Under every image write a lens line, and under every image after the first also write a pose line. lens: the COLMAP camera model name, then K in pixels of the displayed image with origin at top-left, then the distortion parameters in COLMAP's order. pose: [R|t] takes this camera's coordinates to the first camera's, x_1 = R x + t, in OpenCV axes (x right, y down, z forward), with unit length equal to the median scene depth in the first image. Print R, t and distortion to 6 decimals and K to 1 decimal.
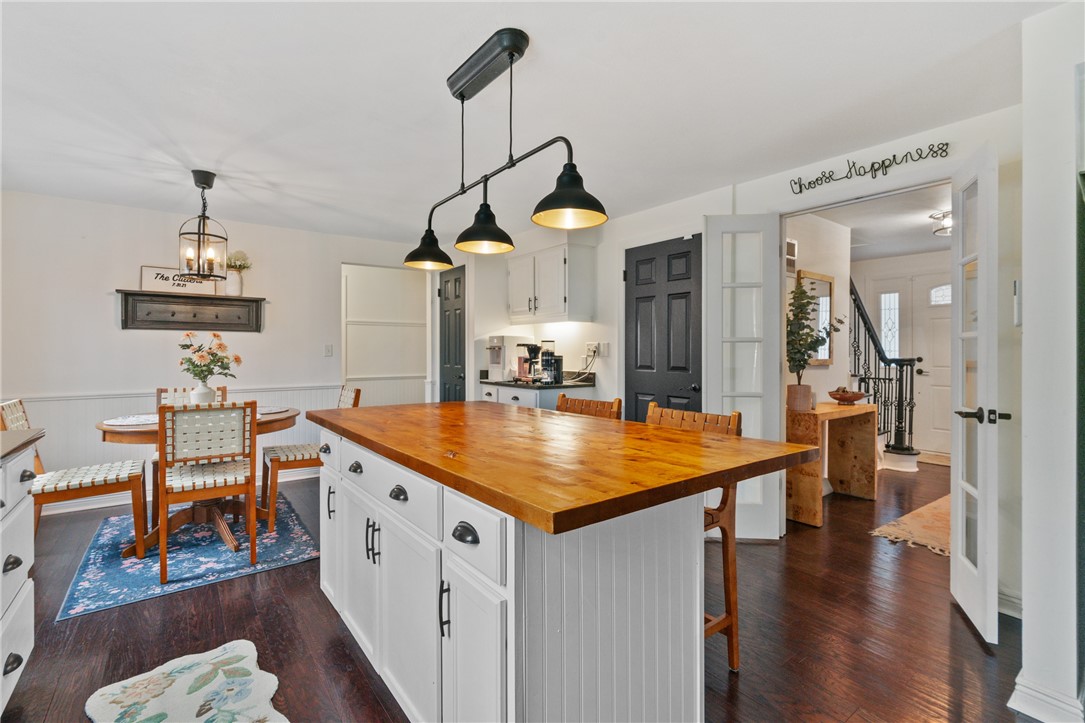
lens RADIAL K [[489.9, 0, 538.2], [0, 489.9, 352.9], [0, 0, 1]] dist [-0.005586, -0.000395]
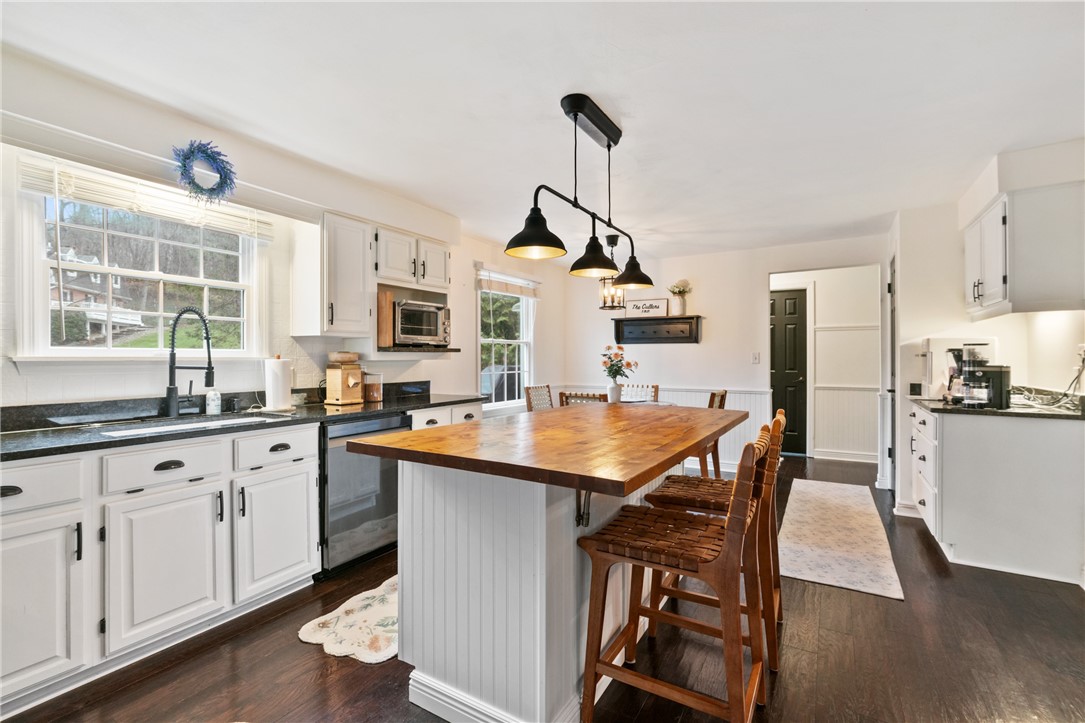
lens RADIAL K [[489.9, 0, 537.7], [0, 489.9, 361.2], [0, 0, 1]] dist [-0.005586, -0.000395]
pose [[0.368197, 0.004867, -0.929735, 0.428766], [-0.004481, 0.999984, 0.003460, 0.000143], [0.929737, 0.002892, 0.368213, 0.183391]]
